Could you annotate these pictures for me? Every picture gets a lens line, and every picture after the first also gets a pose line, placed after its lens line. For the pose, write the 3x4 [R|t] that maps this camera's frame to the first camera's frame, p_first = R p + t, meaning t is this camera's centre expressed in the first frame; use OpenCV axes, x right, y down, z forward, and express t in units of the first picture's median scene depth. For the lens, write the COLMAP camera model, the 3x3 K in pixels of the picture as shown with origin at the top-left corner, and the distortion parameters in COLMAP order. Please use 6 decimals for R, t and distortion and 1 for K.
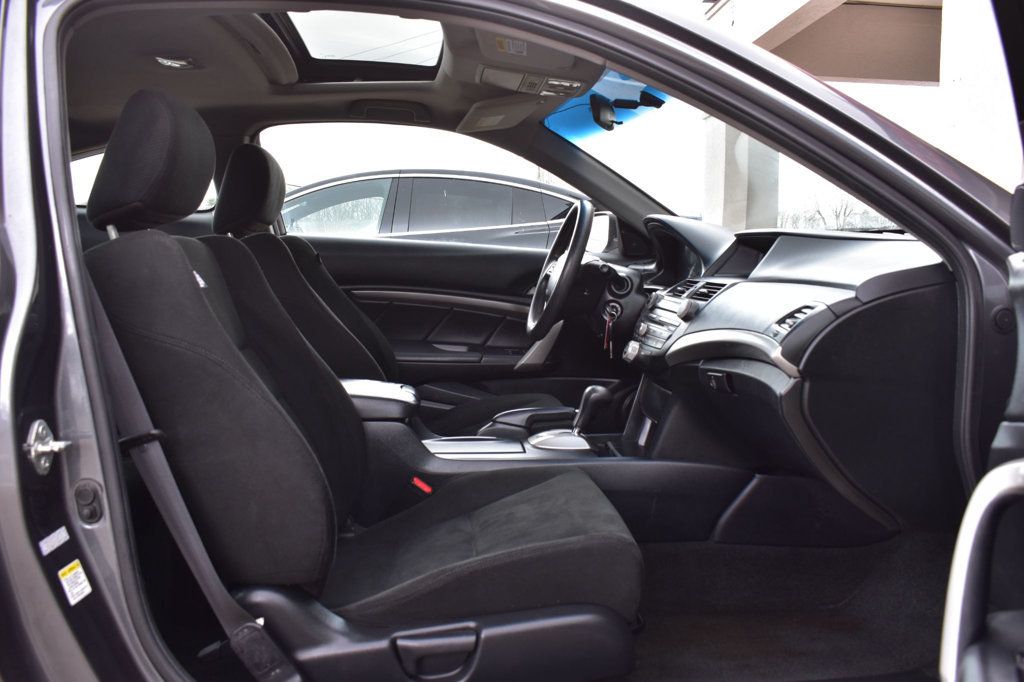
lens RADIAL K [[890.4, 0, 512.4], [0, 890.4, 337.6], [0, 0, 1]] dist [-0.076217, -0.004479]
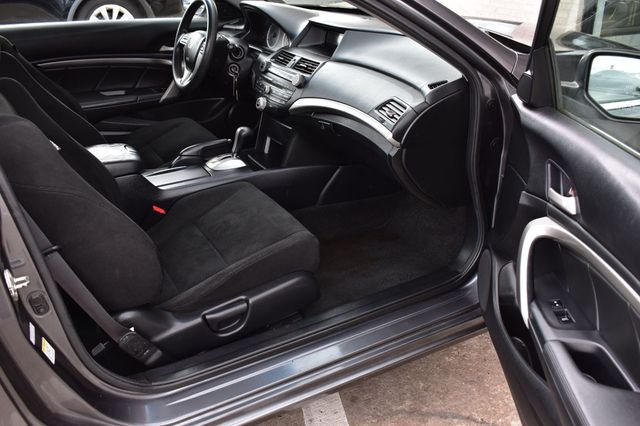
lens RADIAL K [[586.7, 0, 319.0], [0, 586.7, 214.7], [0, 0, 1]] dist [-0.079260, 0.000000]
pose [[0.911817, -0.199862, 0.358672, -0.220063], [0.061943, 0.930496, 0.361026, -0.195784], [-0.405898, -0.306972, 0.860822, -0.051400]]
